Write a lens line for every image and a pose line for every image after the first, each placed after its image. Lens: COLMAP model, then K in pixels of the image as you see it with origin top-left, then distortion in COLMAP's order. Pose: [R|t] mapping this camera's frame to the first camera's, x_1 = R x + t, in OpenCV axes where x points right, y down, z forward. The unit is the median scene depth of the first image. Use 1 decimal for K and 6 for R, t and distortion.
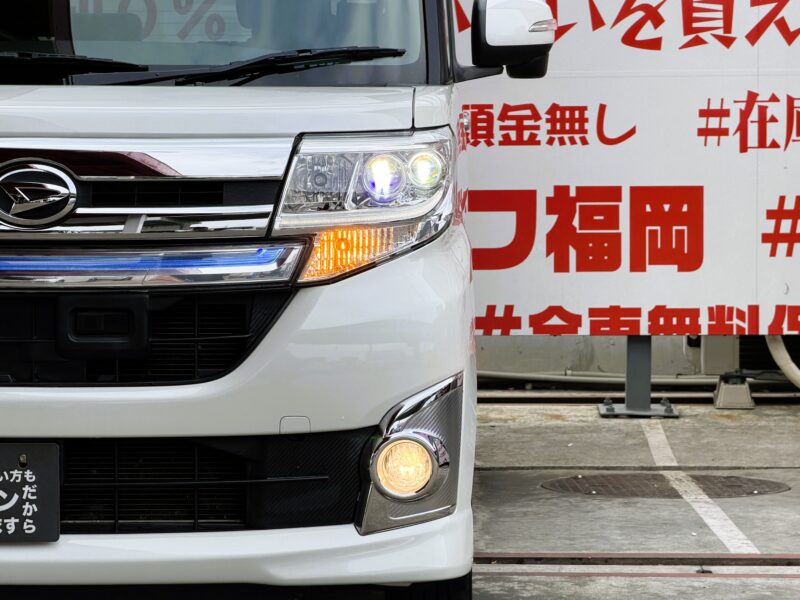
lens RADIAL K [[2719.9, 0, 400.0], [0, 2719.9, 300.0], [0, 0, 1]] dist [0.162849, 1.183822]
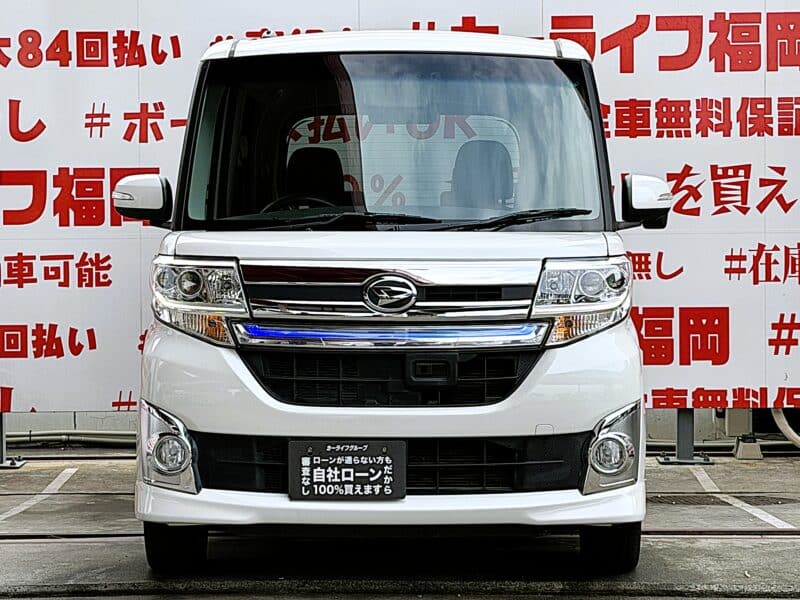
lens RADIAL K [[2222.8, 0, 420.6], [0, 2222.8, 300.3], [0, 0, 1]] dist [0.120081, -0.214425]
pose [[0.999928, -0.000691, 0.011956, -0.071005], [0.001381, 0.998327, -0.057803, 0.024338], [-0.011896, 0.057815, 0.998256, -0.207161]]
